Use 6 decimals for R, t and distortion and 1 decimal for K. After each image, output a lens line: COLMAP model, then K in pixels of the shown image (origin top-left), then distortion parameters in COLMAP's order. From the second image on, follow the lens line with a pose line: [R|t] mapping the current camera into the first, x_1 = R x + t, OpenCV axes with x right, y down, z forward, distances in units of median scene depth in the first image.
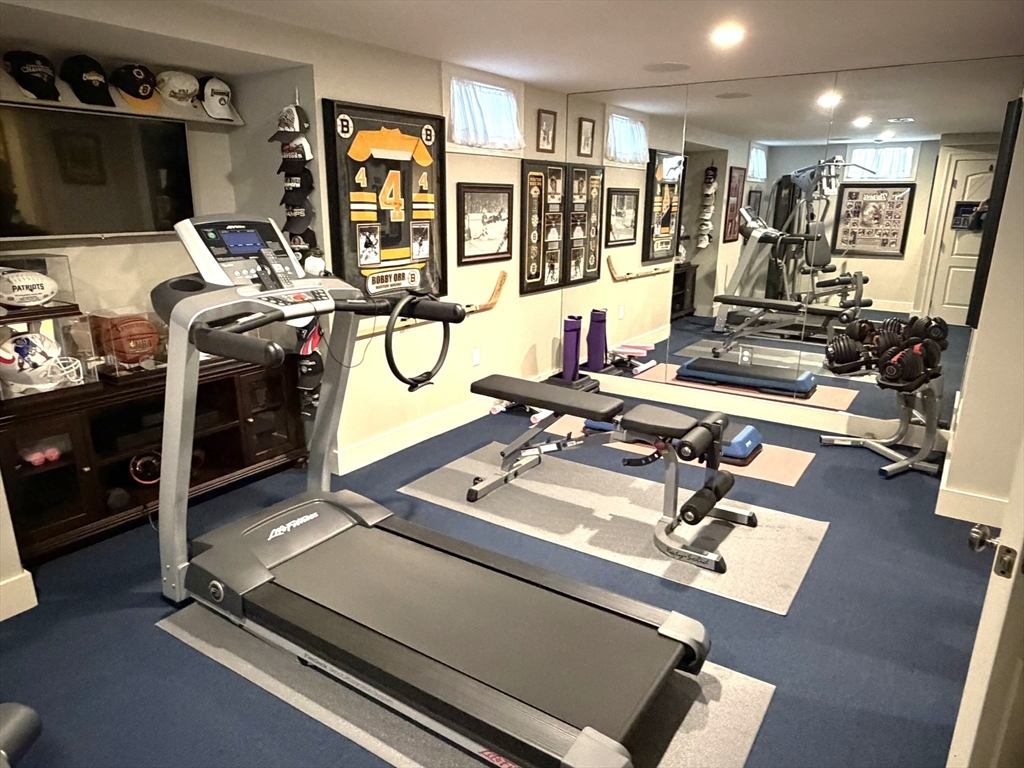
lens RADIAL K [[676.5, 0, 512.0], [0, 676.5, 384.0], [0, 0, 1]] dist [0.001590, 0.001637]
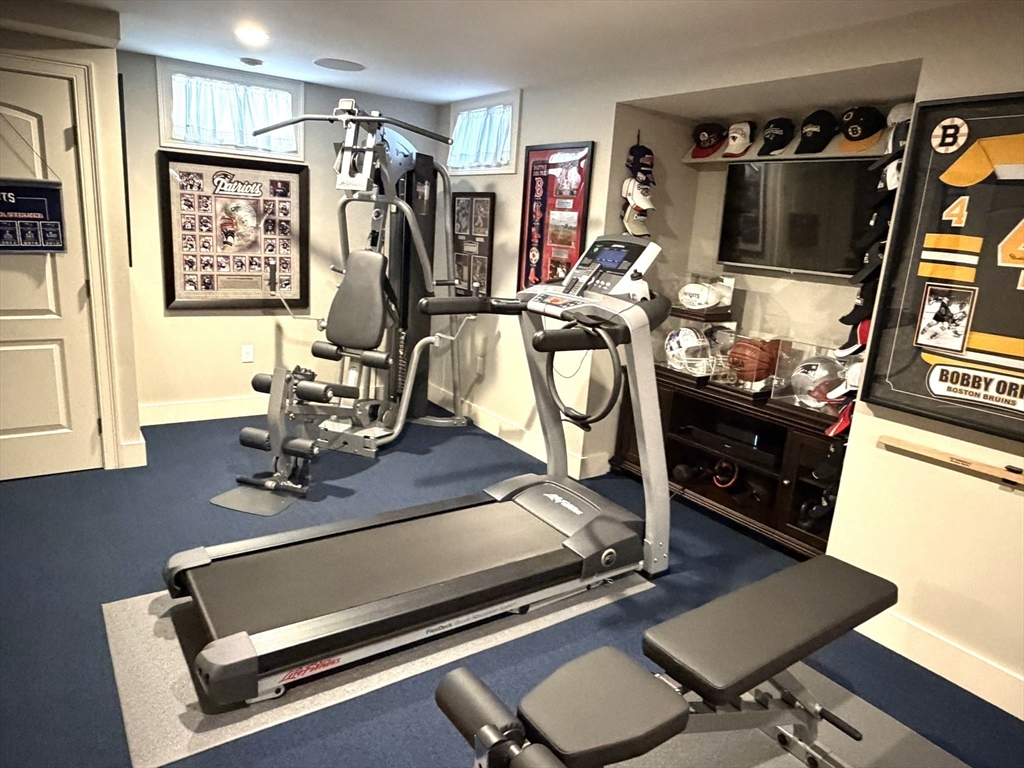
lens RADIAL K [[676.5, 0, 512.0], [0, 676.5, 384.0], [0, 0, 1]] dist [0.001590, 0.001637]
pose [[-0.361527, 0.186094, -0.913601, 0.536032], [-0.321402, 0.894944, 0.309478, -0.222628], [0.875214, 0.405518, -0.263736, 0.865014]]
